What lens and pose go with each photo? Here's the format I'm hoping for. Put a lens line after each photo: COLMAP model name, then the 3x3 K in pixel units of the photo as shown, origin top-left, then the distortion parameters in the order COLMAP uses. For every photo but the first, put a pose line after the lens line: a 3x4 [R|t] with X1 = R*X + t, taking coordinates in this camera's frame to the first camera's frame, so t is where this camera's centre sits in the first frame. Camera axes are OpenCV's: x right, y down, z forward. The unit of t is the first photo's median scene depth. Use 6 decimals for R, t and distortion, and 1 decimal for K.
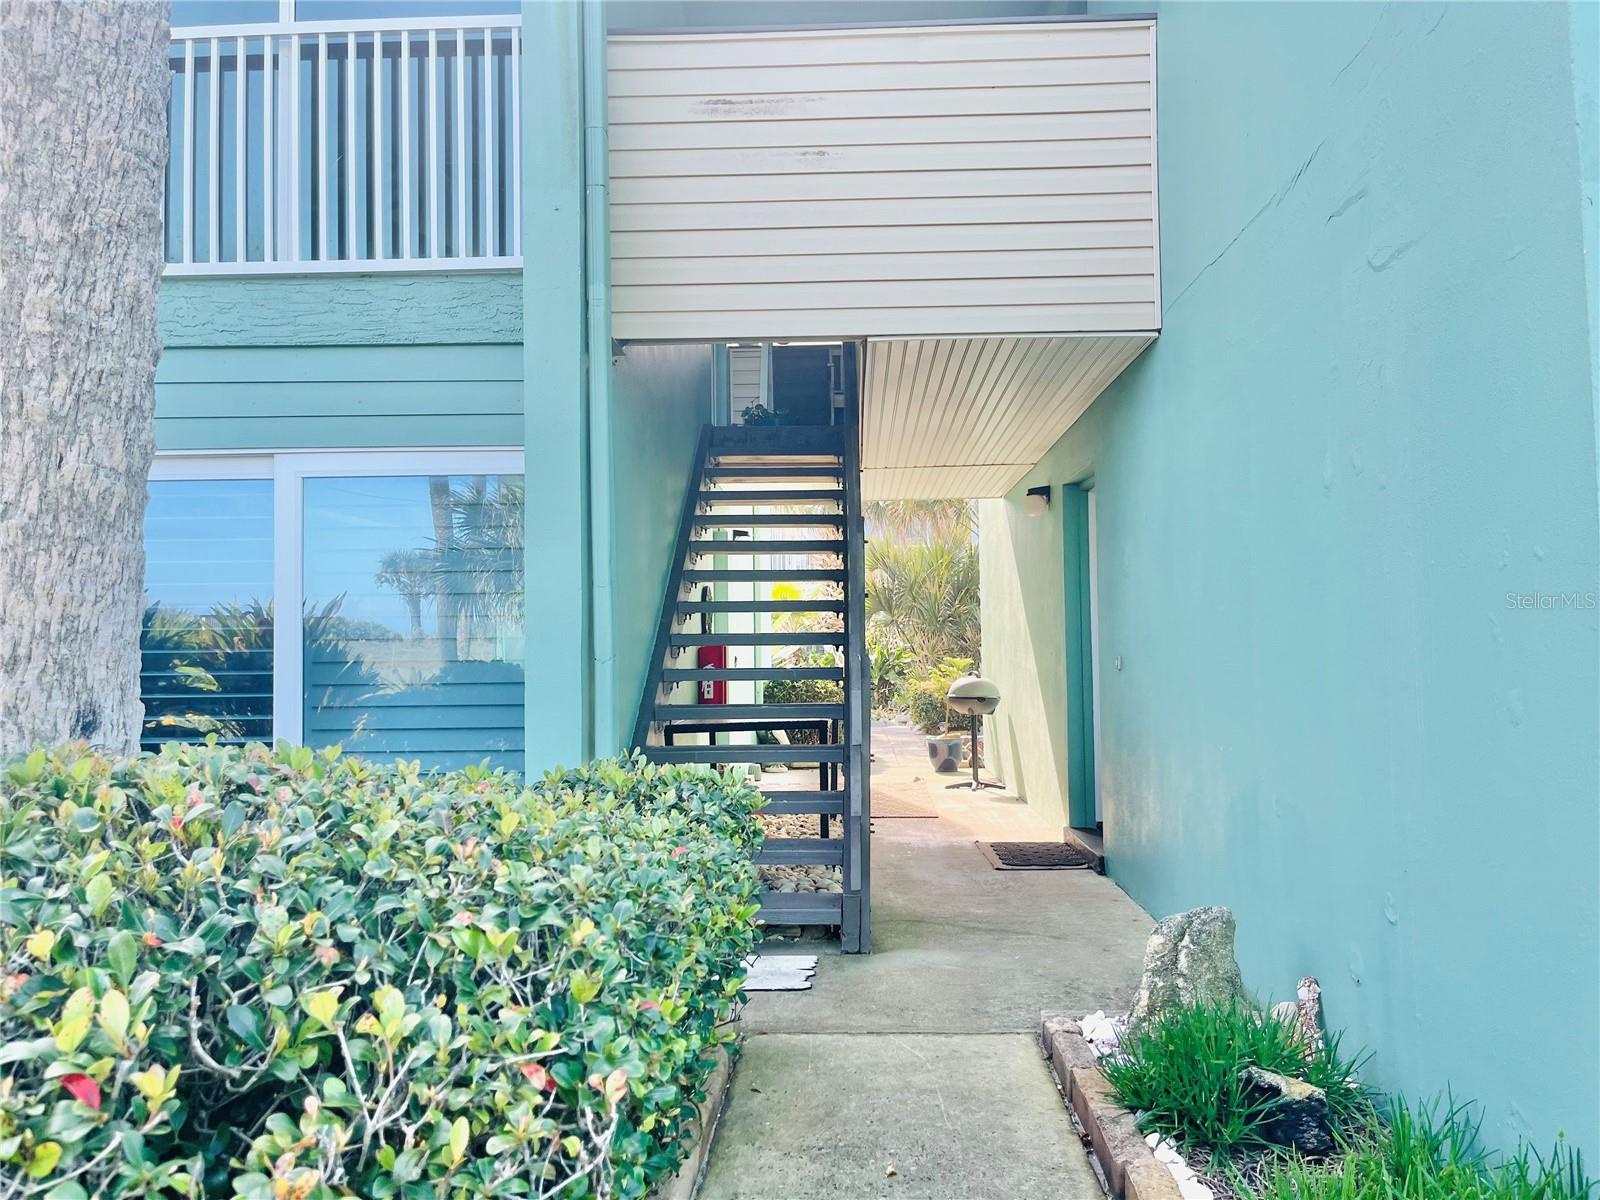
lens RADIAL K [[1213.0, 0, 800.0], [0, 1213.0, 600.0], [0, 0, 1]] dist [0.100917, -0.130212]
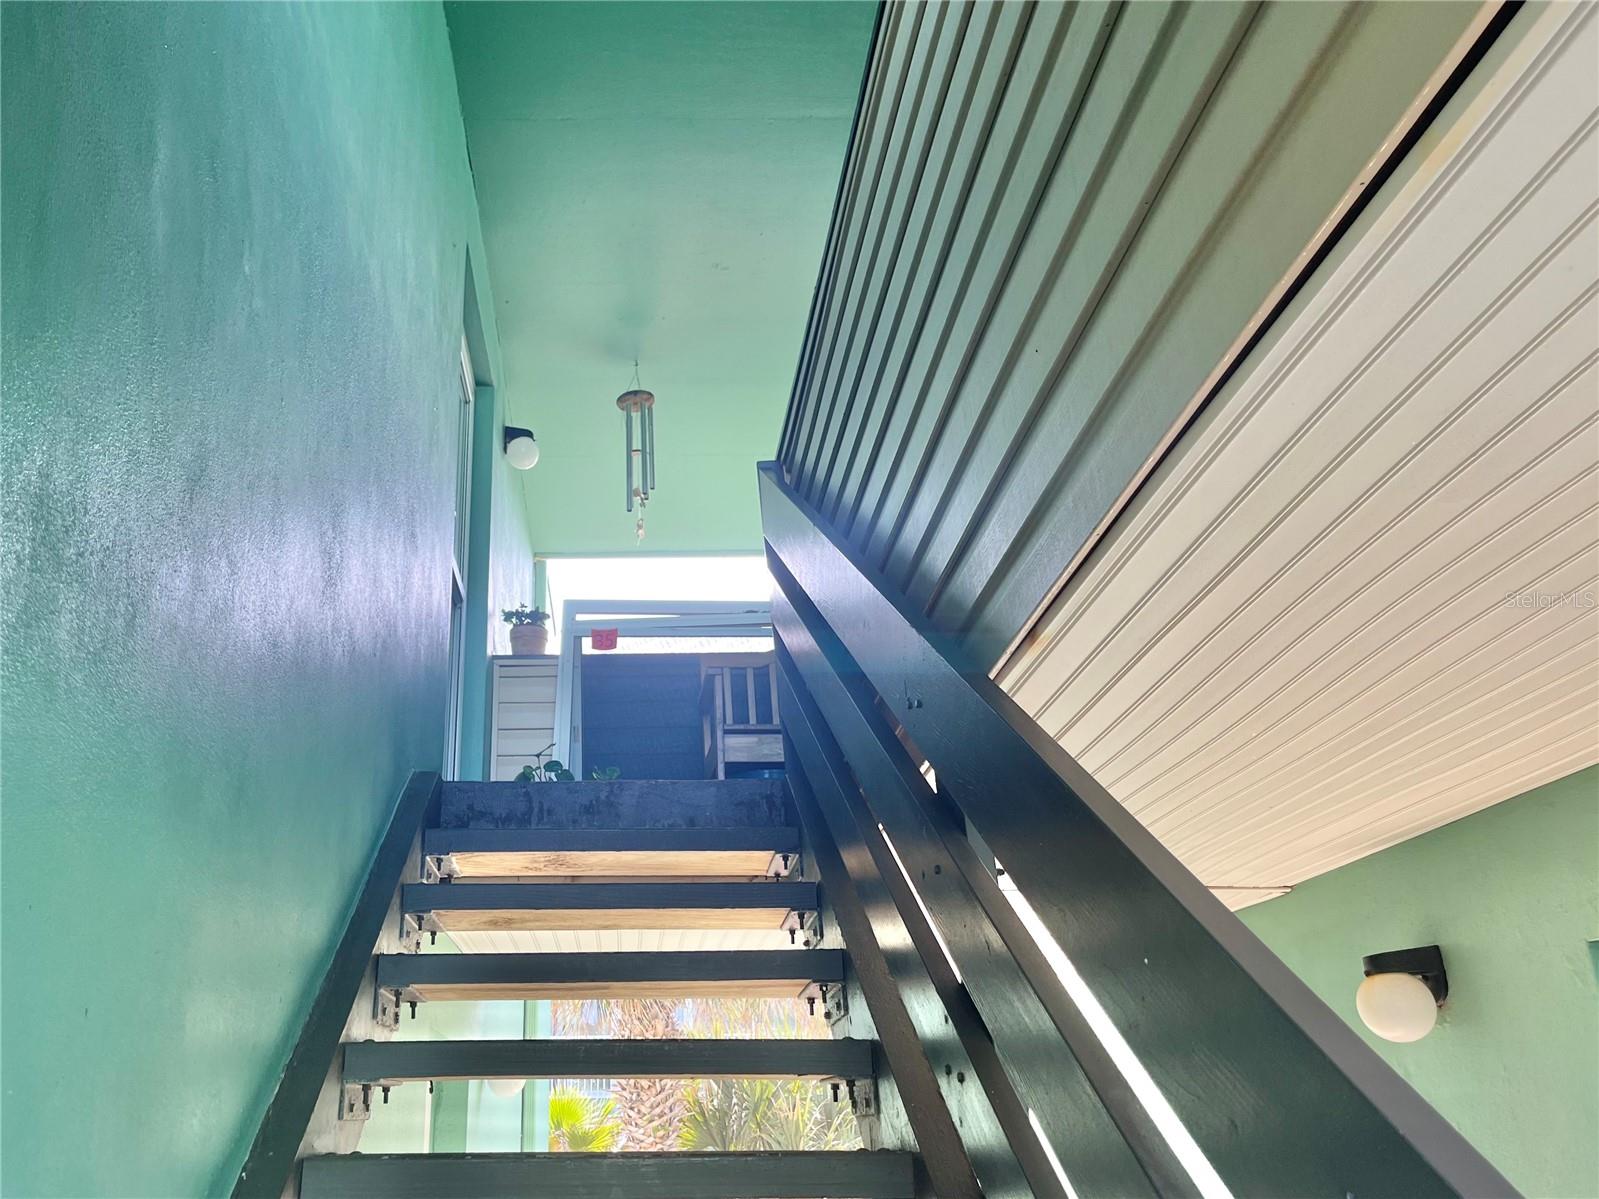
lens RADIAL K [[1212.2, 0, 799.5], [0, 1212.2, 599.5], [0, 0, 1]] dist [0.100917, -0.130212]
pose [[0.981710, 0.018129, 0.189520, -0.034014], [0.052824, 0.930433, -0.362634, -0.048352], [-0.182910, 0.366013, 0.912458, 0.591700]]
